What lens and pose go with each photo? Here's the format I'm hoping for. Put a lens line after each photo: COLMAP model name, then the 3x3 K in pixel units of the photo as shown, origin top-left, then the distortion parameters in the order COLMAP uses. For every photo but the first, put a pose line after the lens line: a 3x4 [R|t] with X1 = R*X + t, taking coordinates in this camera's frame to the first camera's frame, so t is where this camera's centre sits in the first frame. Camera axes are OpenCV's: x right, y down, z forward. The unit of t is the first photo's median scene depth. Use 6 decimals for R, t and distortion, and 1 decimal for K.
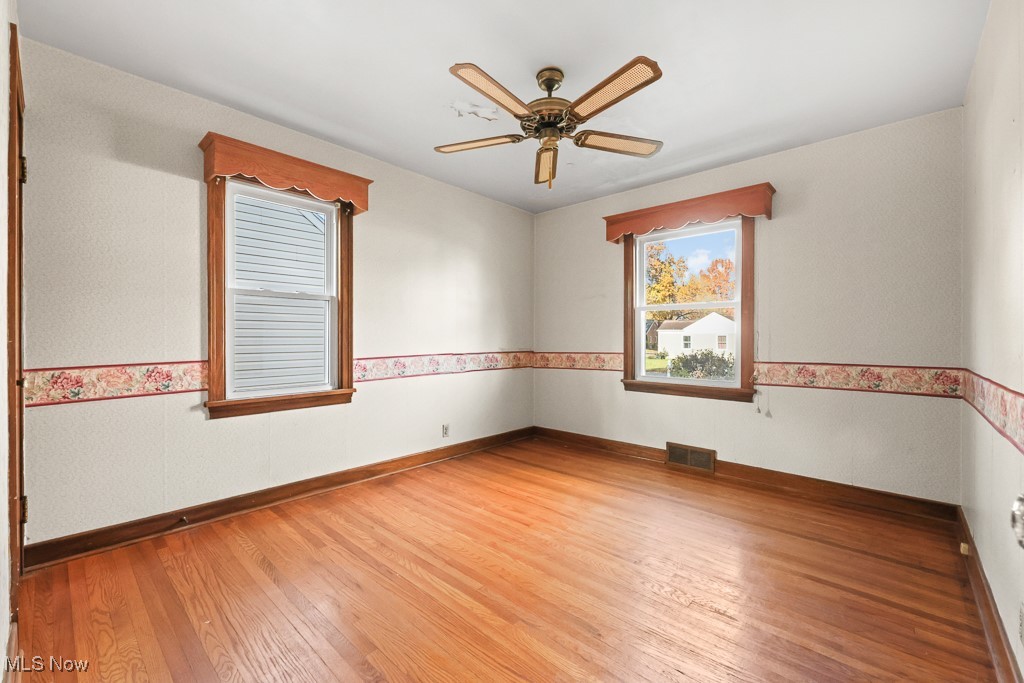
lens RADIAL K [[420.9, 0, 506.2], [0, 420.9, 341.7], [0, 0, 1]] dist [-0.013986, -0.000002]
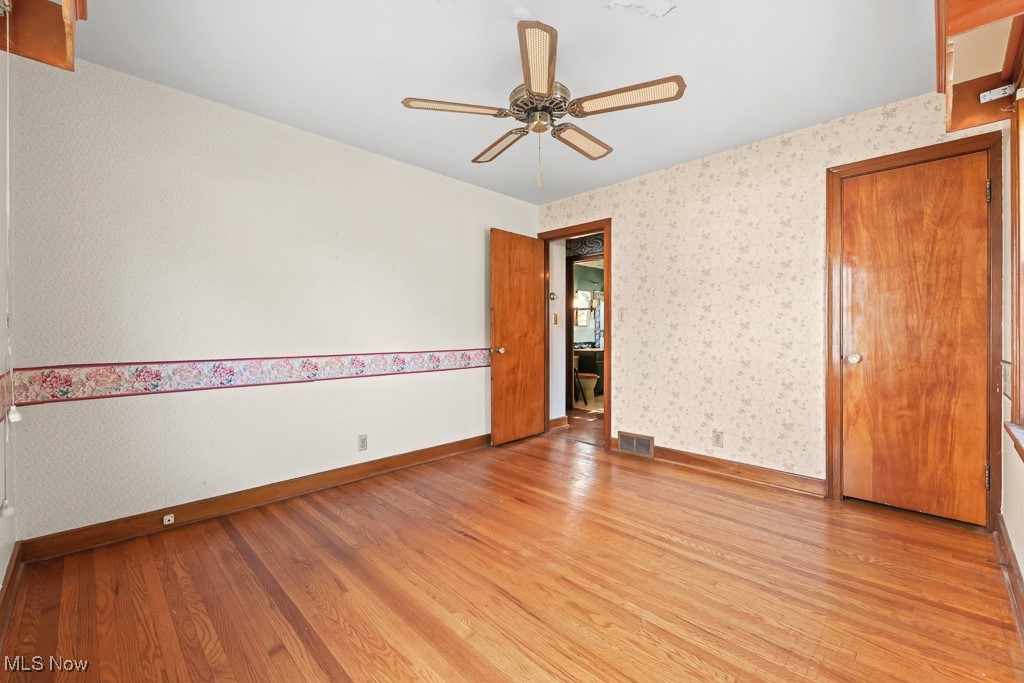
lens RADIAL K [[420.9, 0, 510.8], [0, 420.9, 337.7], [0, 0, 1]] dist [-0.013986, -0.000002]
pose [[-0.999621, -0.000503, 0.027542, 0.130638], [0.000093, 0.999766, 0.021646, -0.013004], [-0.027546, 0.021641, -0.999386, 1.811432]]
